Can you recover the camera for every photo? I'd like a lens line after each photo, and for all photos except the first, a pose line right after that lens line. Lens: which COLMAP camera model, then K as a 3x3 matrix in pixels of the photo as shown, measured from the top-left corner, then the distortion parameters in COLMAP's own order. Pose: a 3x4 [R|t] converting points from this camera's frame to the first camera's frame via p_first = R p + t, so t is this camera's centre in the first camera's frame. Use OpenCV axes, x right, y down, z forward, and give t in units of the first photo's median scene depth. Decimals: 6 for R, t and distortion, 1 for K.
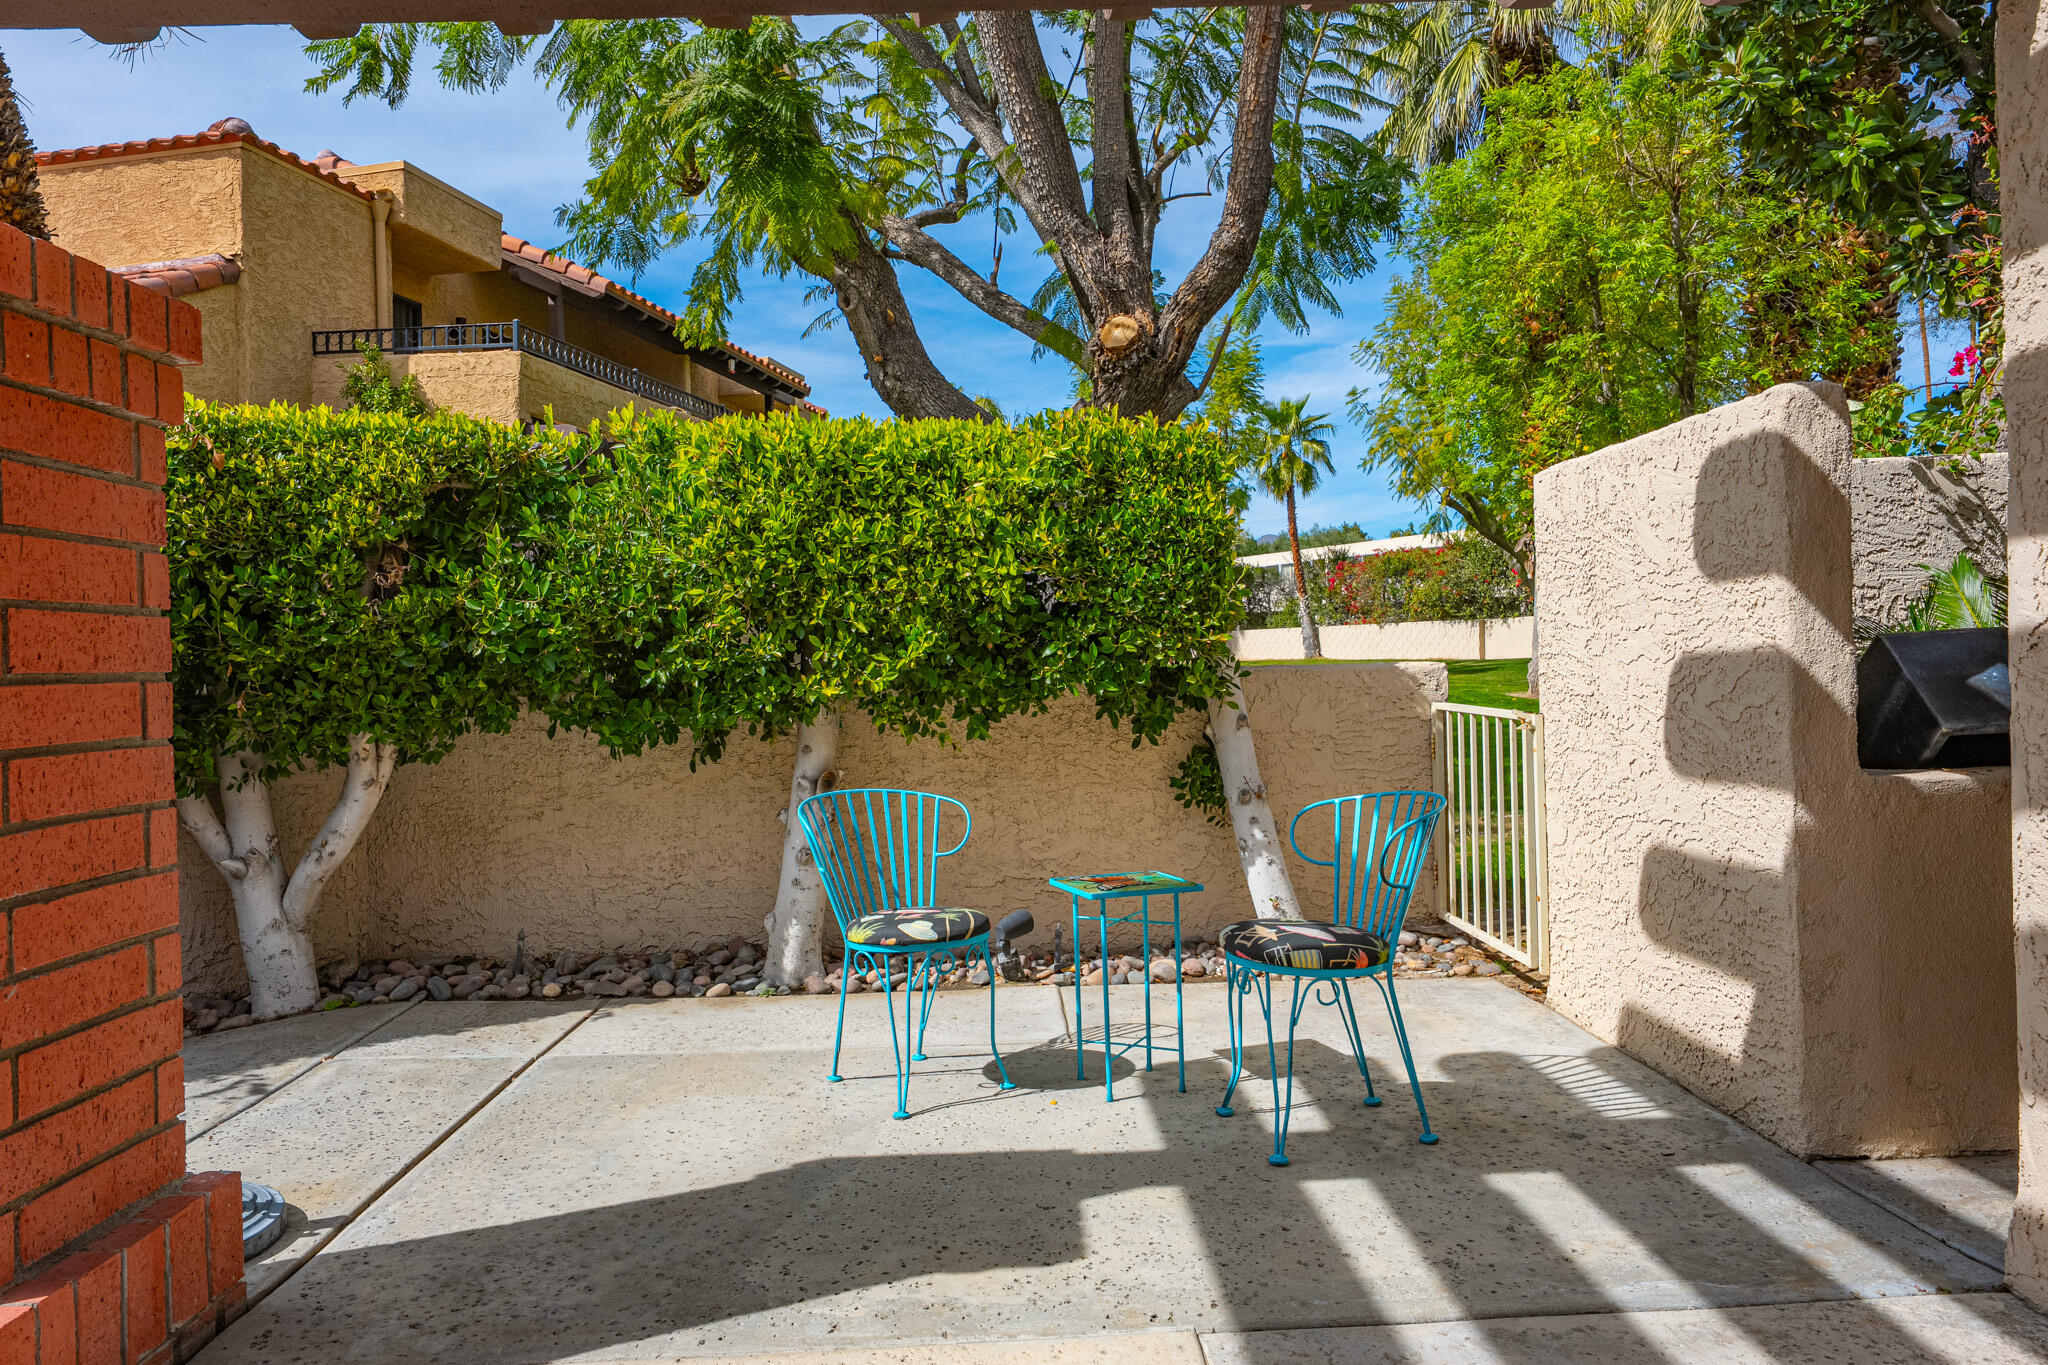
lens RADIAL K [[1372.6, 0, 1004.7], [0, 1372.6, 685.0], [0, 0, 1]] dist [0.008429, -0.003489]
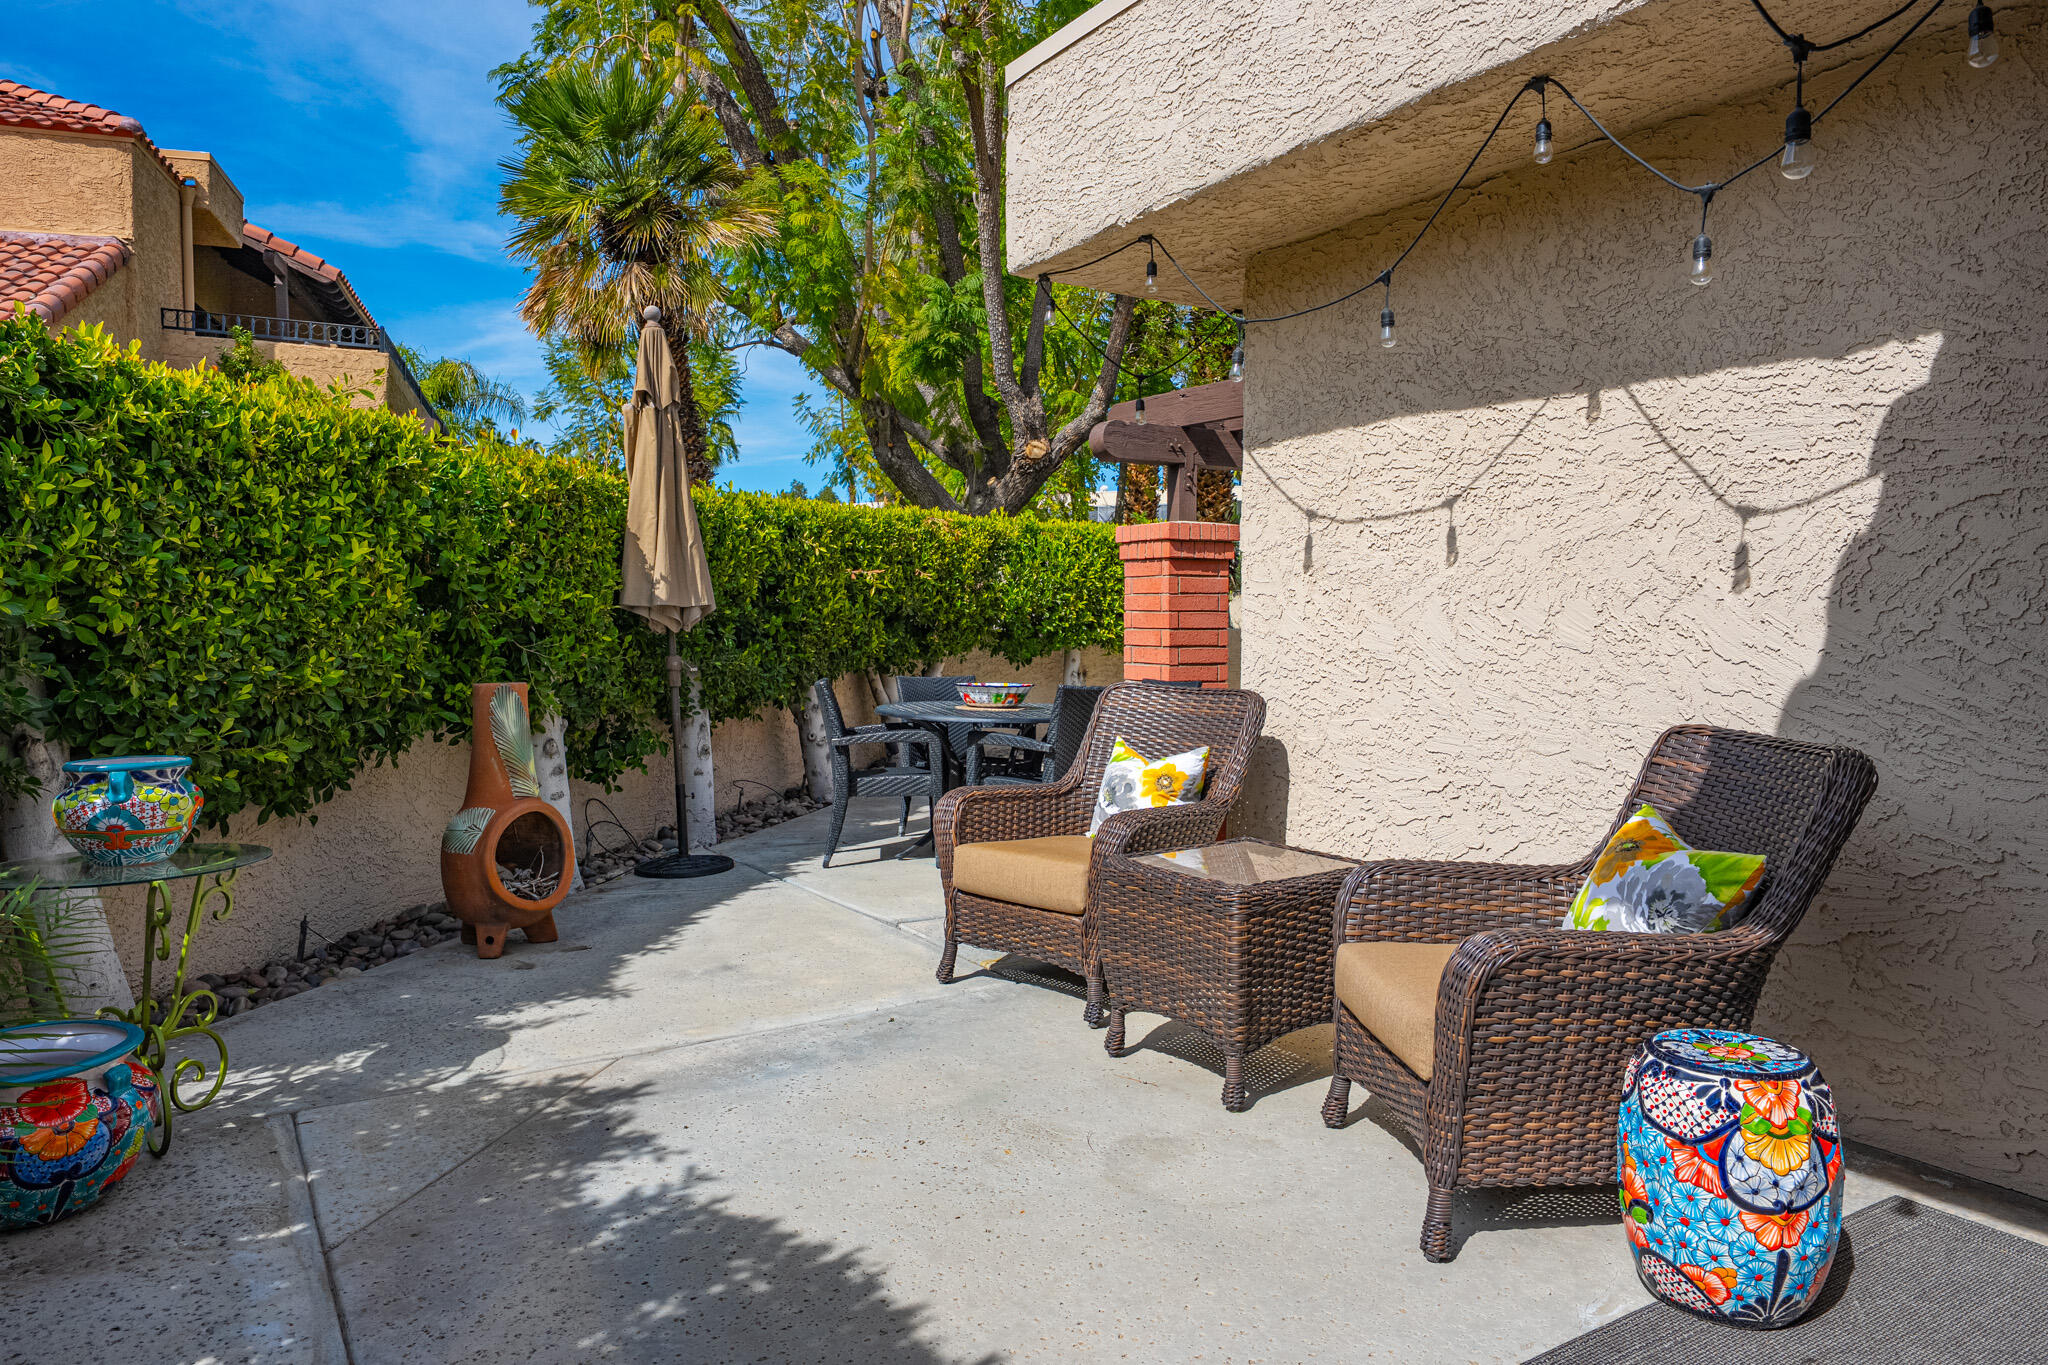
lens RADIAL K [[1372.6, 0, 1029.2], [0, 1372.6, 685.1], [0, 0, 1]] dist [0.008429, -0.003489]
pose [[0.846164, -0.004929, 0.532900, -0.542086], [-0.013223, 0.999455, 0.030241, 0.006749], [-0.532759, -0.032635, 0.845638, -0.354654]]
